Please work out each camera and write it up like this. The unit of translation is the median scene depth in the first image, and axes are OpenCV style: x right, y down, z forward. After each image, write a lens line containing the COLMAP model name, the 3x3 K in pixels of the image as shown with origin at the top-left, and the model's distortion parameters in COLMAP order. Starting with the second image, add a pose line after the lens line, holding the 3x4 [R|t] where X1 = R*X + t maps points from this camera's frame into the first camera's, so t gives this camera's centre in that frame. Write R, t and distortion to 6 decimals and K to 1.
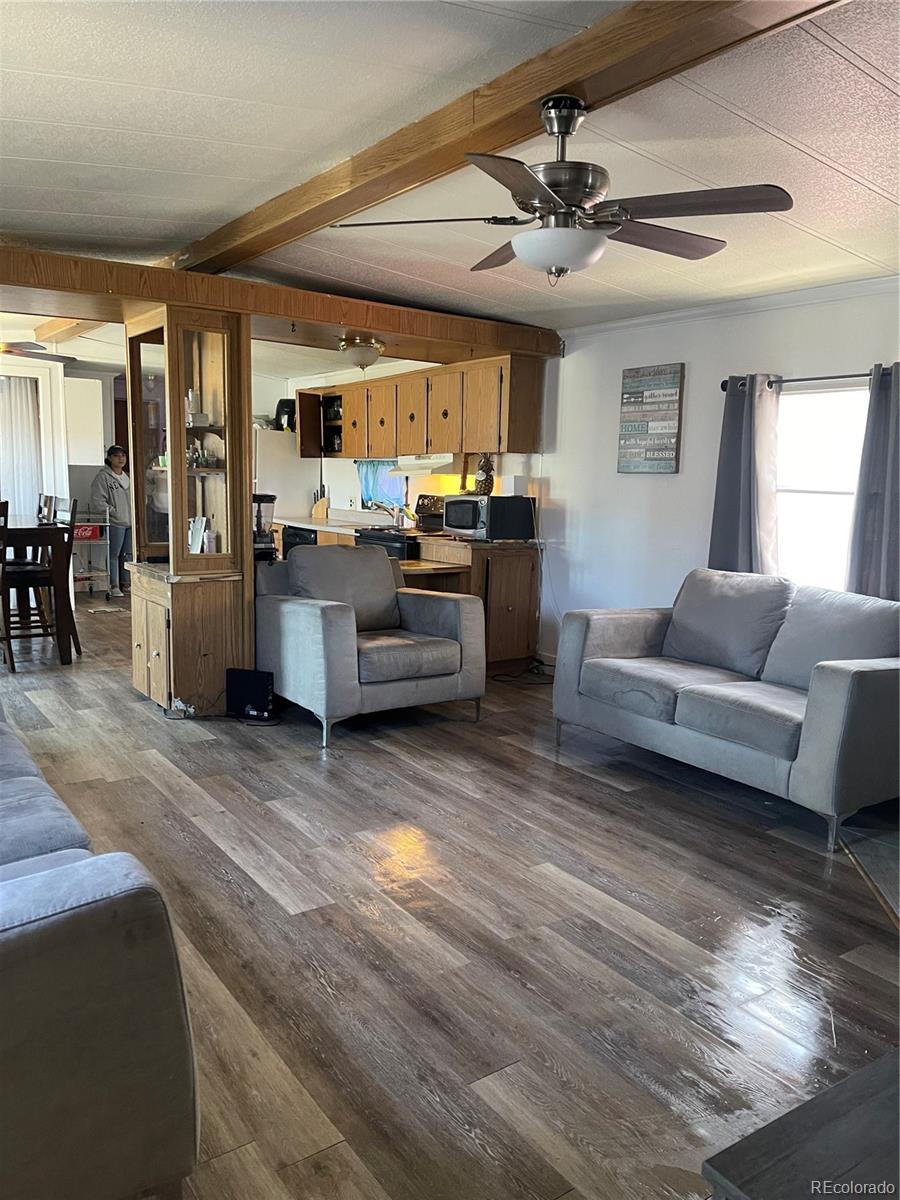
lens RADIAL K [[885.9, 0, 475.7], [0, 885.9, 598.6], [0, 0, 1]] dist [0.111711, -0.102198]
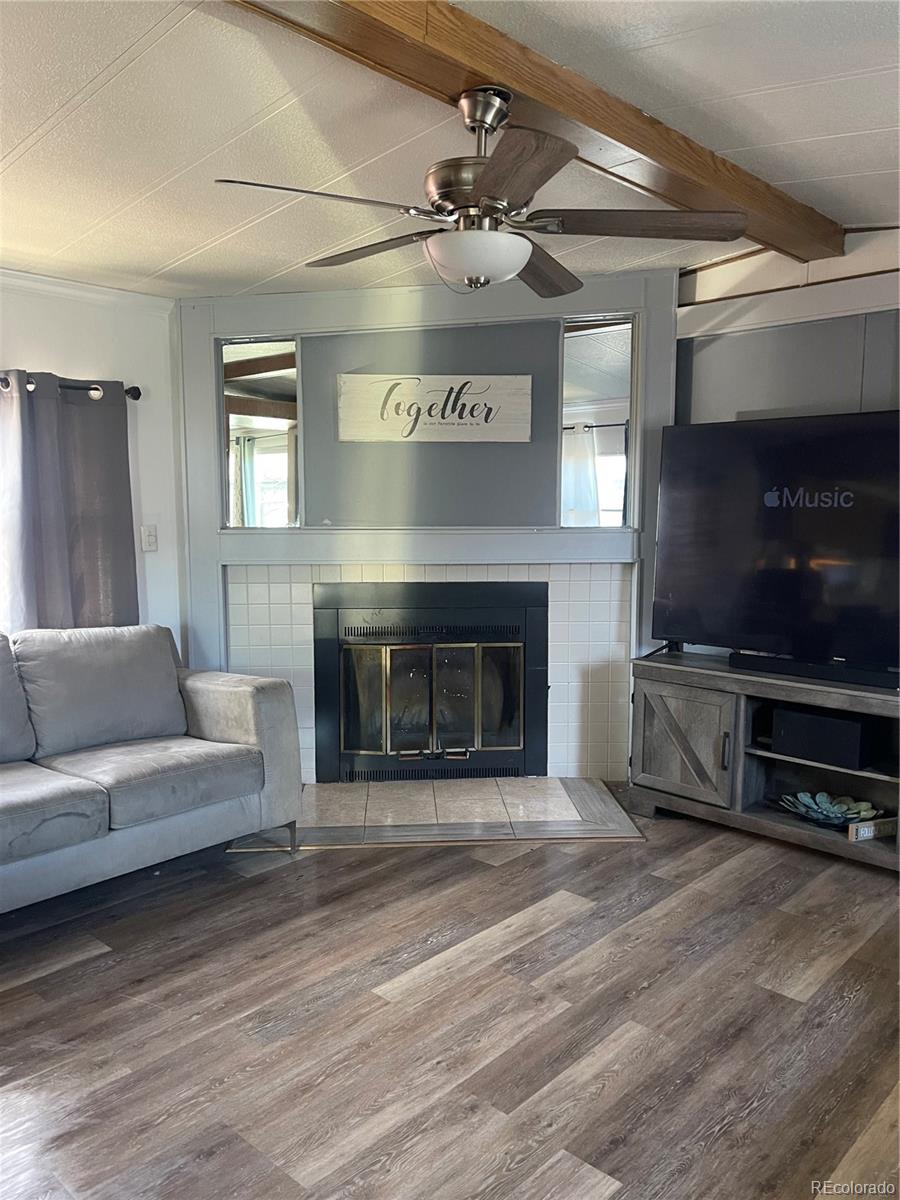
lens RADIAL K [[885.9, 0, 475.7], [0, 885.9, 598.6], [0, 0, 1]] dist [0.111711, -0.102198]
pose [[-0.193809, -0.130633, 0.972303, -0.711861], [0.121152, 0.980321, 0.155860, -0.169784], [-0.973530, 0.148003, -0.174168, 1.060261]]
